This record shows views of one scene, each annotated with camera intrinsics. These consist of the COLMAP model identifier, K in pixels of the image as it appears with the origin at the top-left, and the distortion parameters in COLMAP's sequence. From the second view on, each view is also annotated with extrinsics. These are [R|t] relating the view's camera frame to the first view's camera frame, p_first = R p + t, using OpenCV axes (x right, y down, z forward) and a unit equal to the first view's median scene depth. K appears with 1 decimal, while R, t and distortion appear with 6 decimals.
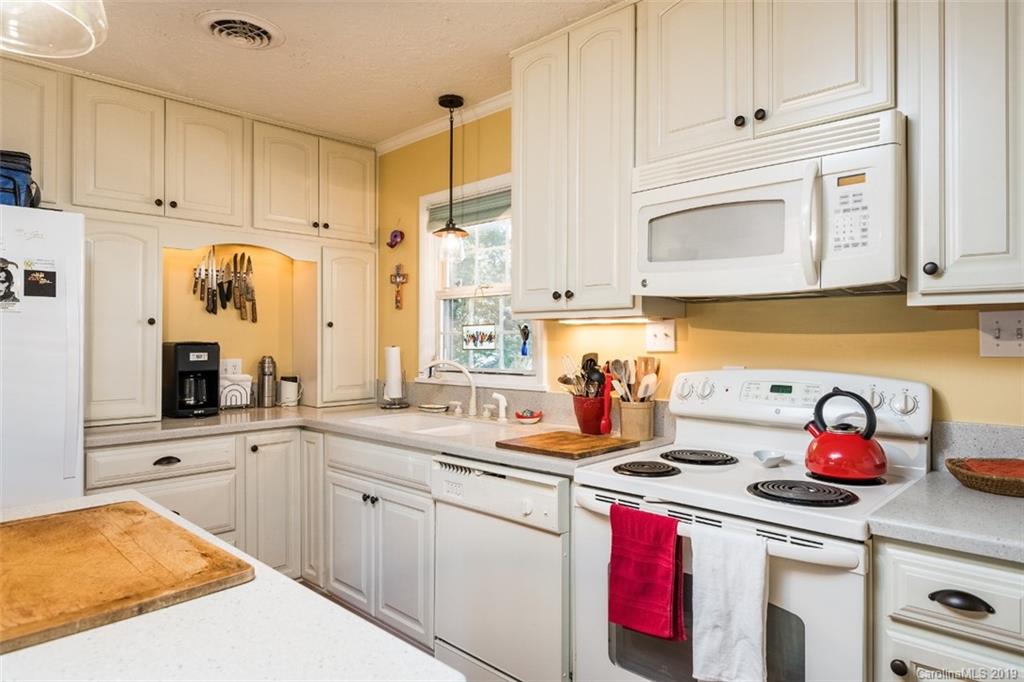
lens RADIAL K [[639.0, 0, 530.5], [0, 639.0, 339.0], [0, 0, 1]] dist [0.003228, -0.001617]
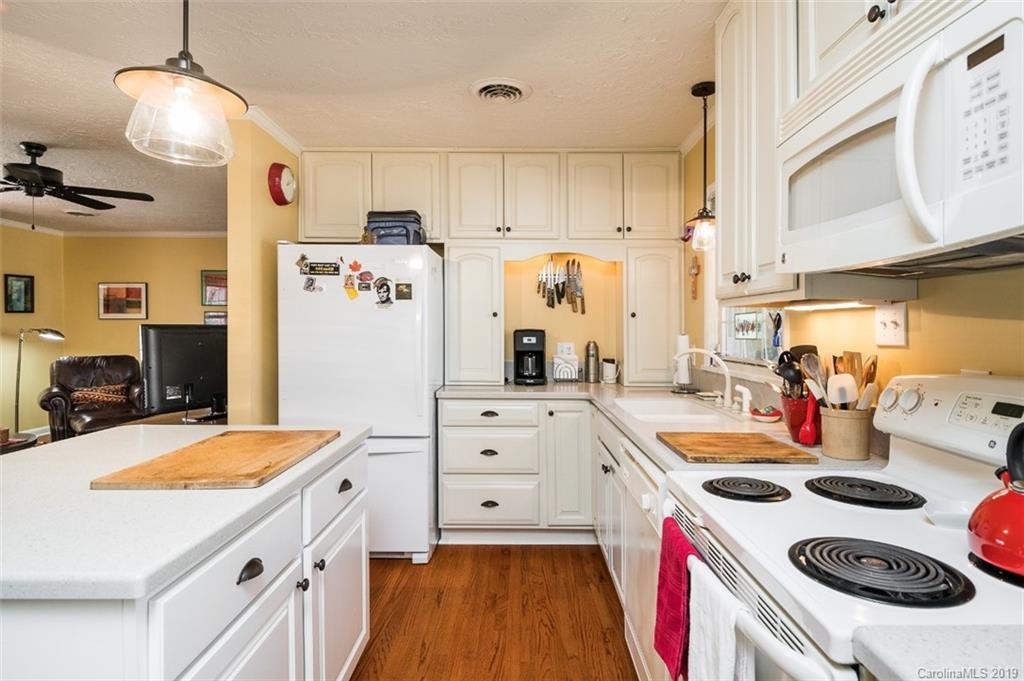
lens RADIAL K [[570.2, 0, 552.9], [0, 570.2, 332.5], [0, 0, 1]] dist [0.033396, -0.026081]
pose [[0.674138, 0.010372, -0.738533, 0.404682], [-0.004385, 0.999940, 0.010041, -0.000627], [0.738593, -0.003530, 0.674143, 0.235566]]
